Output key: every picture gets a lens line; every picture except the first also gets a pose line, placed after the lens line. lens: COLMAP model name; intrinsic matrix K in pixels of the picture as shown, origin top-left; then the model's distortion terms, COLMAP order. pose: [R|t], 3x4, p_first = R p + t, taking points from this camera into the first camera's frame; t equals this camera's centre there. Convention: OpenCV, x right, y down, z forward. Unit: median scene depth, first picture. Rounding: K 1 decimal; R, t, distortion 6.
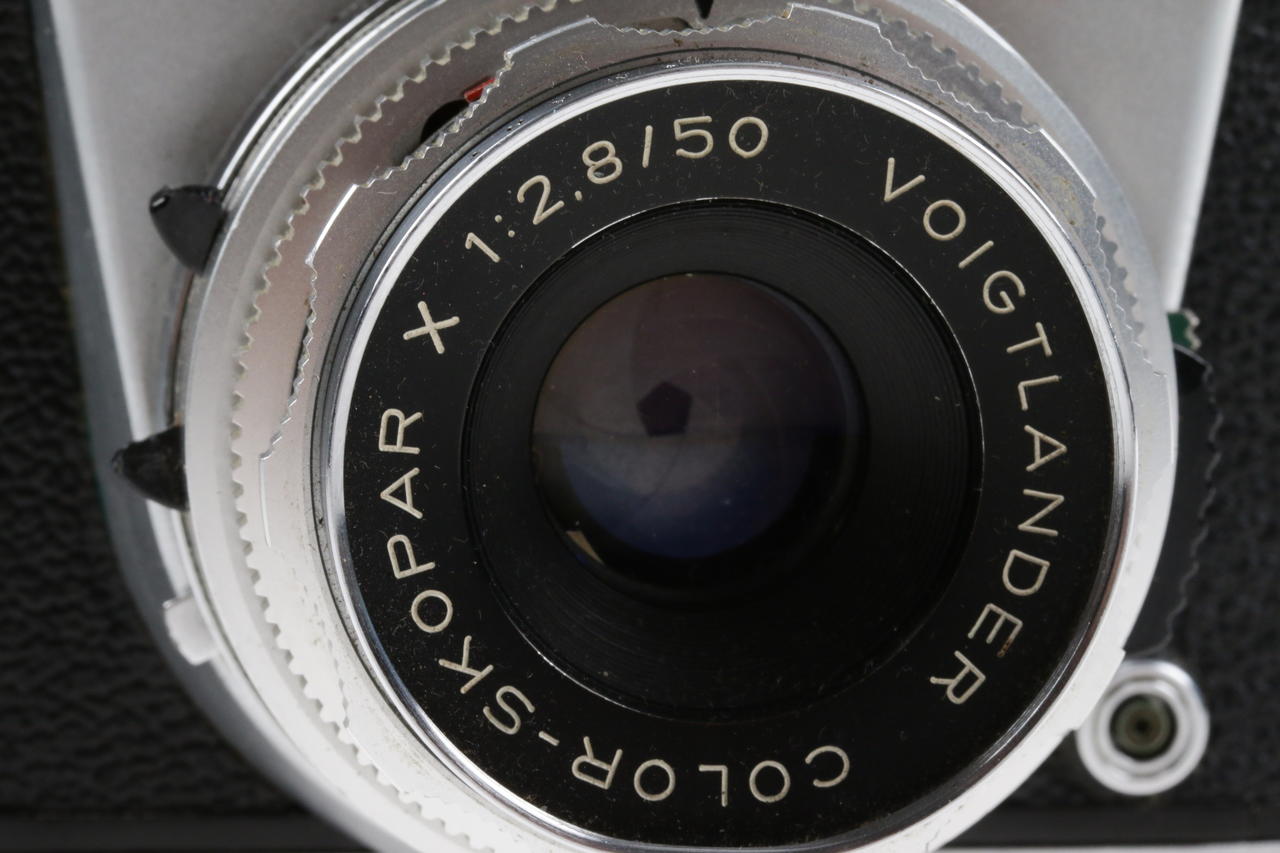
lens RADIAL K [[5375.8, 0, 640.0], [0, 5375.8, 426.5], [0, 0, 1]] dist [-0.224358, 2.085438]
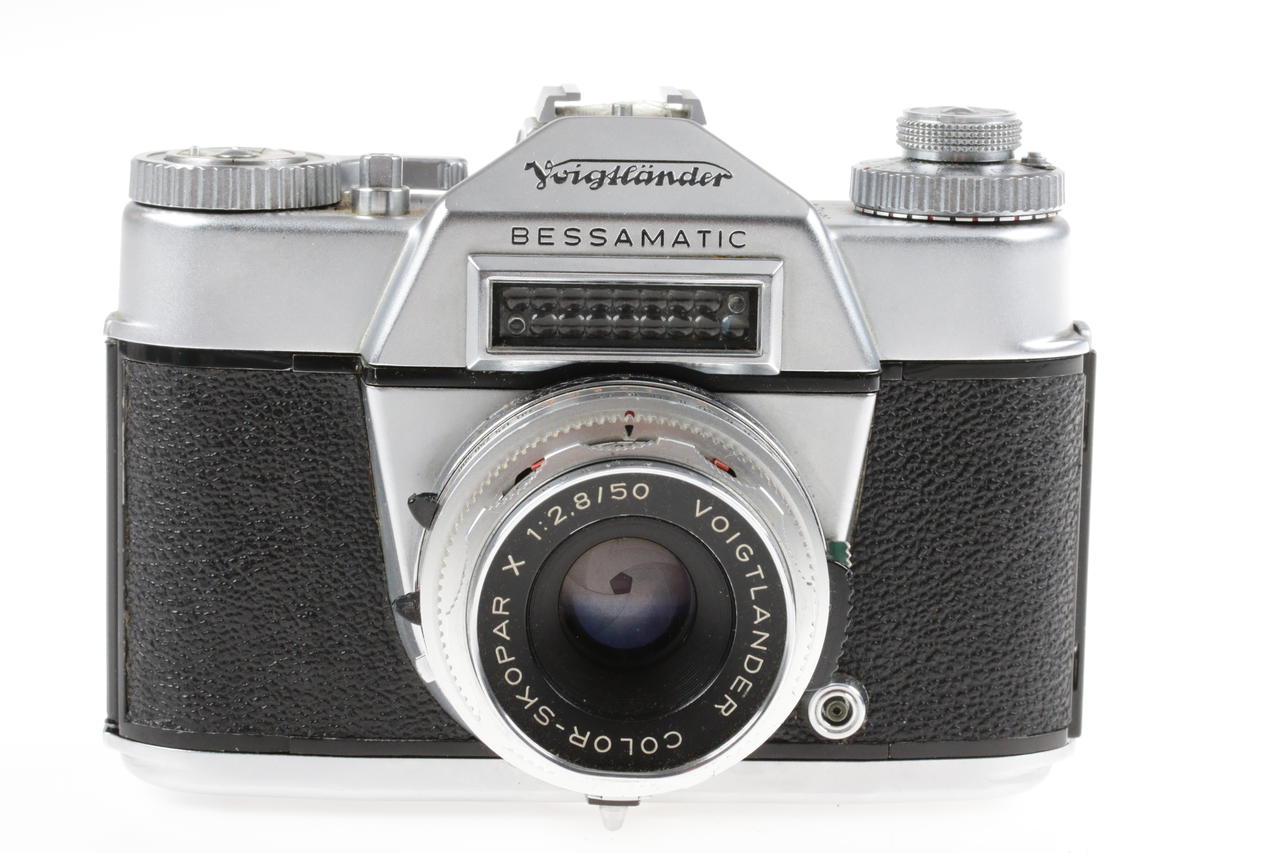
lens RADIAL K [[4248.9, 0, 640.0], [0, 4248.9, 426.5], [0, 0, 1]] dist [-0.249031, -1.295576]
pose [[0.997069, 0.017115, -0.074563, 0.164275], [-0.013696, 0.998842, 0.046118, -0.172646], [0.075266, -0.044962, 0.996149, -0.956163]]
